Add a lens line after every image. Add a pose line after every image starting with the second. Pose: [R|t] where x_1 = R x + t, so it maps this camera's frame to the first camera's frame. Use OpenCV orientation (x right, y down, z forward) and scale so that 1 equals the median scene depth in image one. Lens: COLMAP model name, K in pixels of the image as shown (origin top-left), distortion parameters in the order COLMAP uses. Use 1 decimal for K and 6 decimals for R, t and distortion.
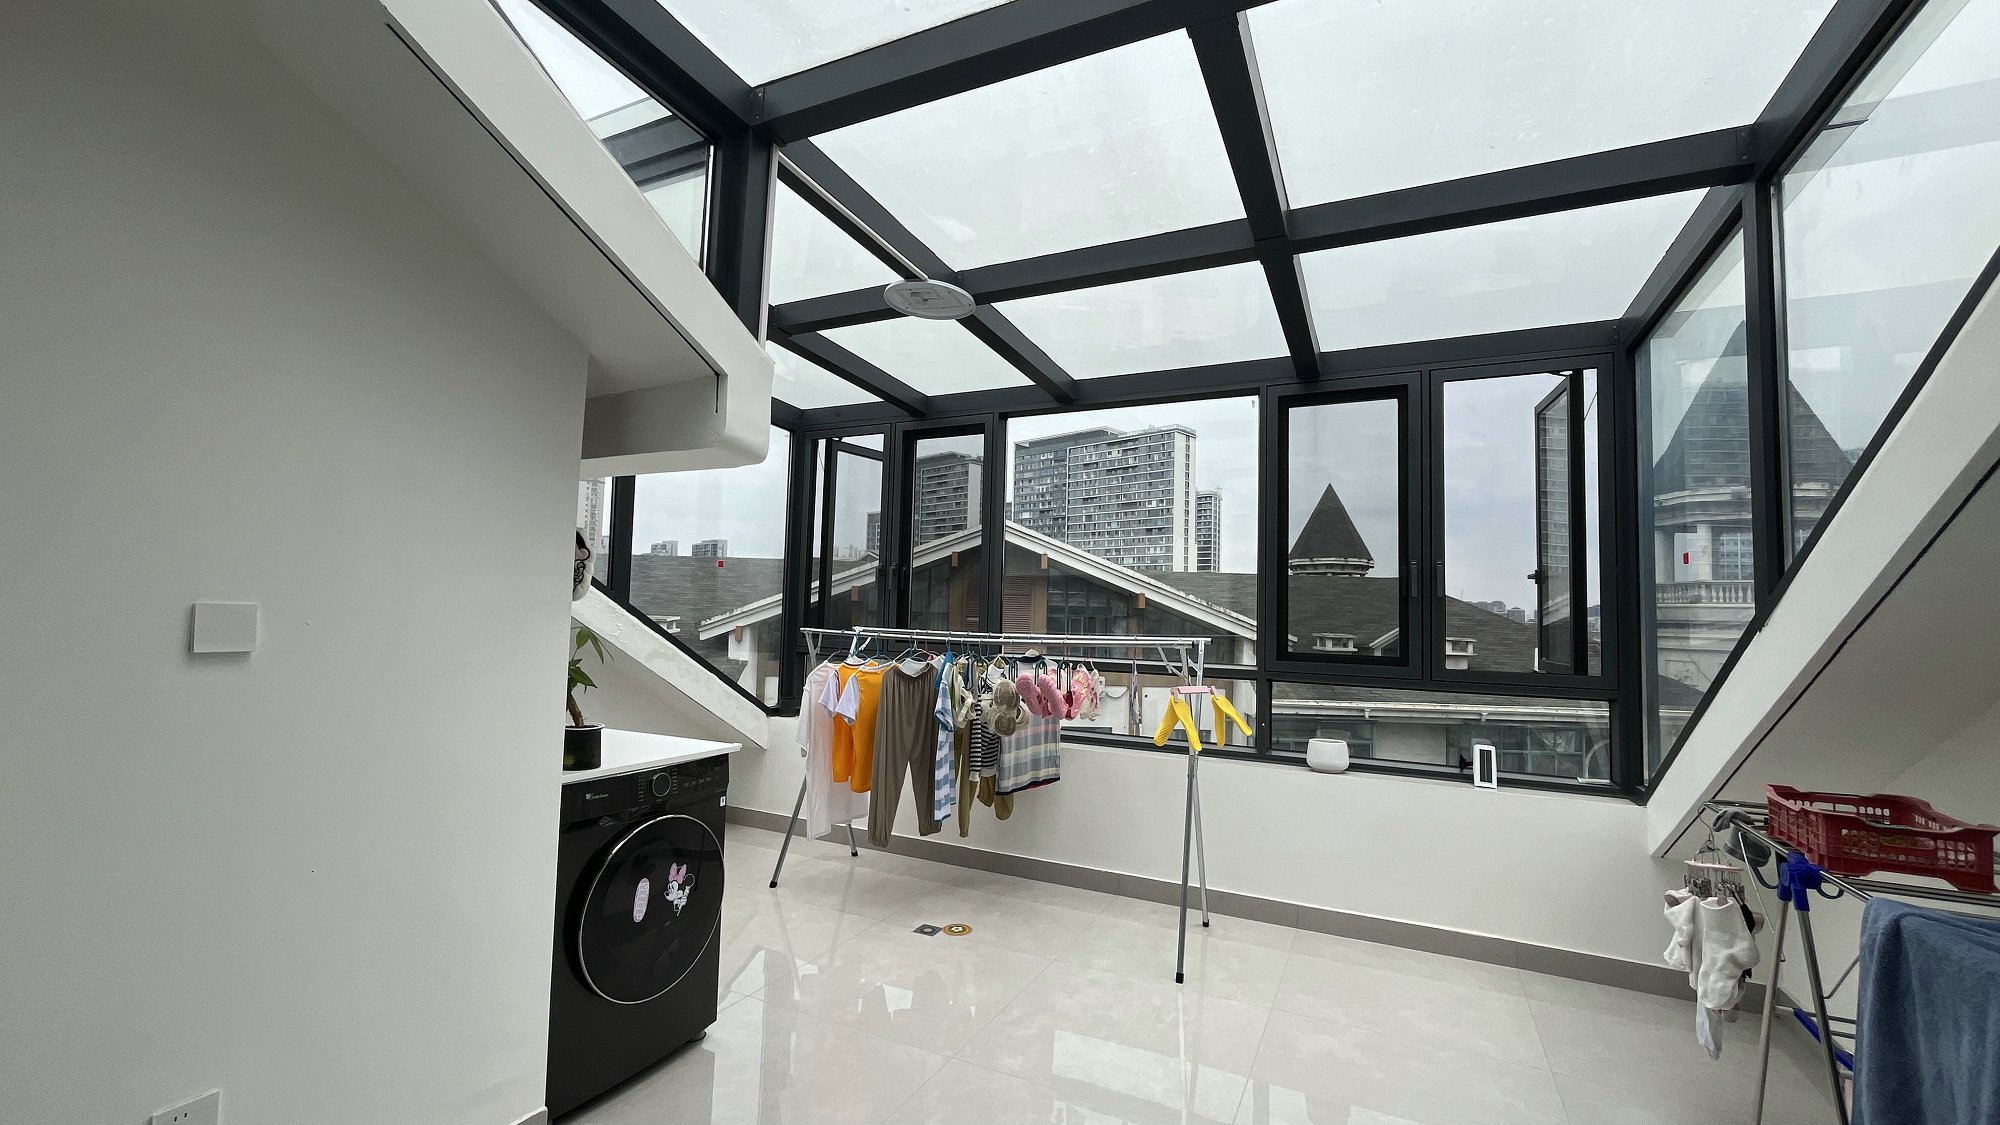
lens RADIAL K [[809.9, 0, 997.2], [0, 809.9, 568.9], [0, 0, 1]] dist [-0.002451, 0.000551]
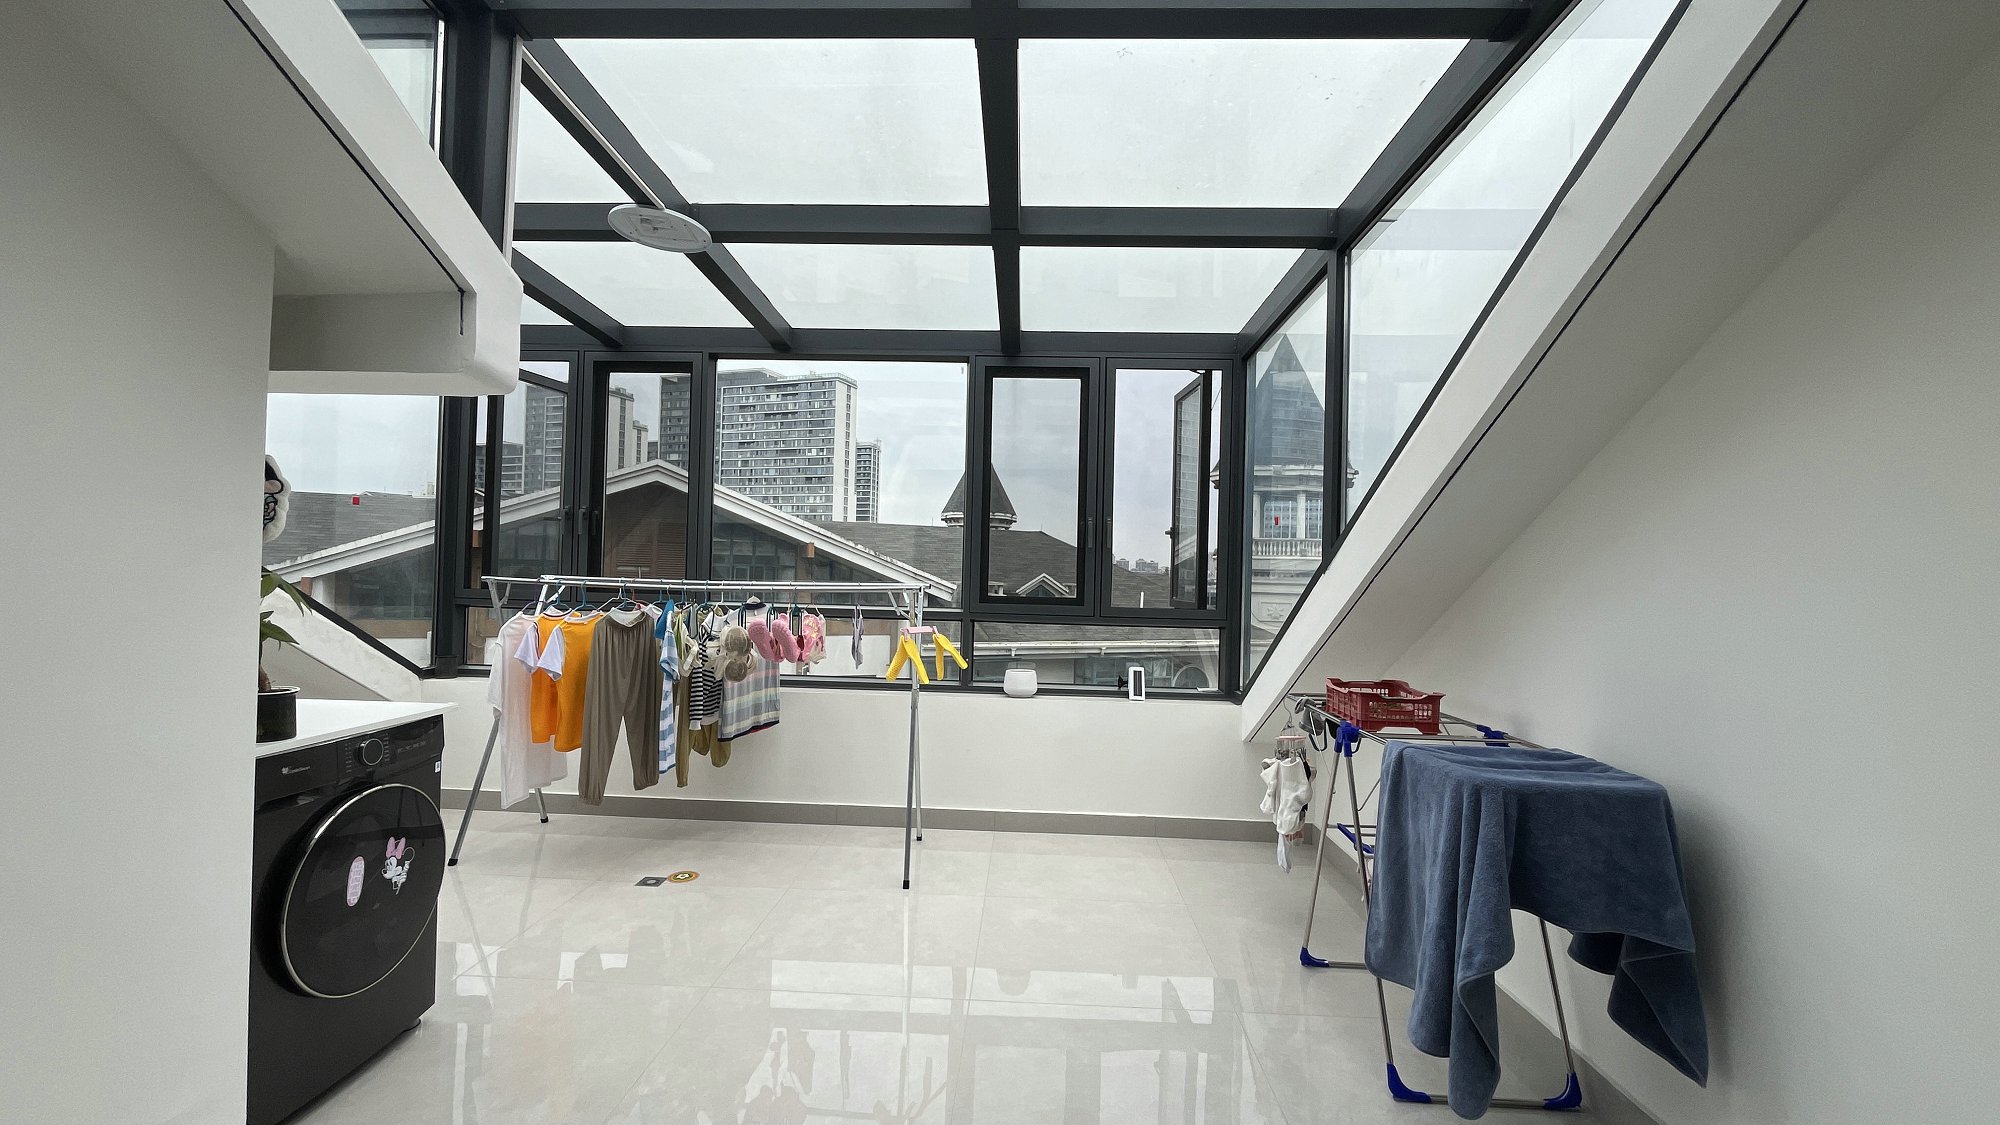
lens RADIAL K [[809.9, 0, 997.2], [0, 809.9, 568.9], [0, 0, 1]] dist [-0.002451, 0.000551]
pose [[0.915303, -0.001296, 0.402764, -0.096120], [-0.023675, 0.998093, 0.057013, 0.000773], [-0.402070, -0.061719, 0.913527, -0.043326]]
